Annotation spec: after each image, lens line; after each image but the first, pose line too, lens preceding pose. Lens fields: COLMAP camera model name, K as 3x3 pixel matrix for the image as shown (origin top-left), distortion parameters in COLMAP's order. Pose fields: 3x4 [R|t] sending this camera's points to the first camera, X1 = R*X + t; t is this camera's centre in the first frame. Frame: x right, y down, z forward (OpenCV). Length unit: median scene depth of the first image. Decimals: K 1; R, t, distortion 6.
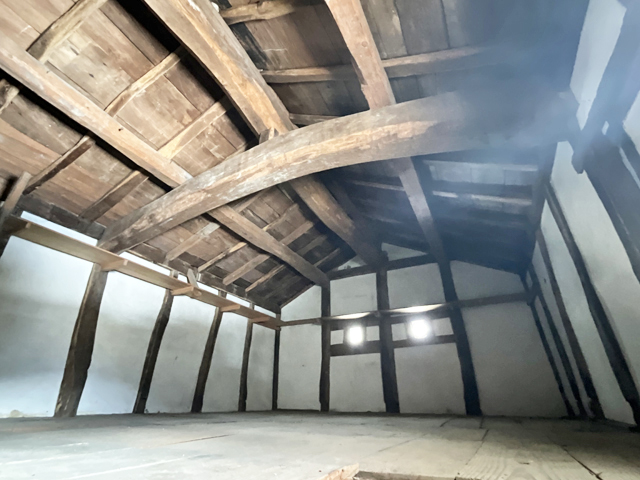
lens RADIAL K [[310.0, 0, 320.5], [0, 310.0, 225.6], [0, 0, 1]] dist [-0.002737, 0.000635]
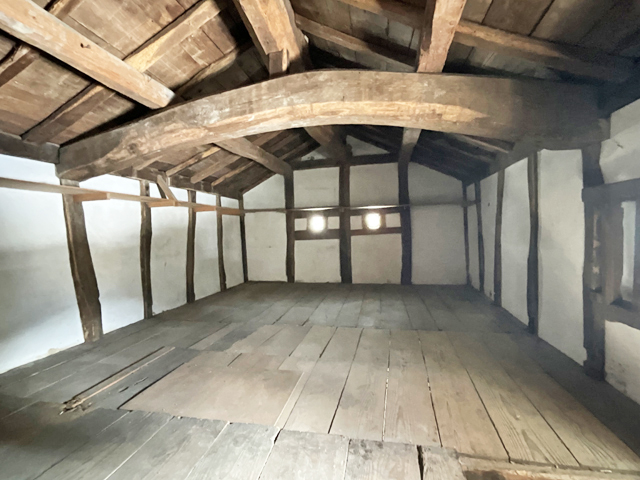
lens RADIAL K [[310.0, 0, 320.5], [0, 310.0, 225.6], [0, 0, 1]] dist [-0.002737, 0.000635]
pose [[0.966528, -0.025826, 0.255258, -0.220870], [-0.103062, 0.872036, 0.478468, -0.241333], [-0.234951, -0.488760, 0.840186, 0.056094]]
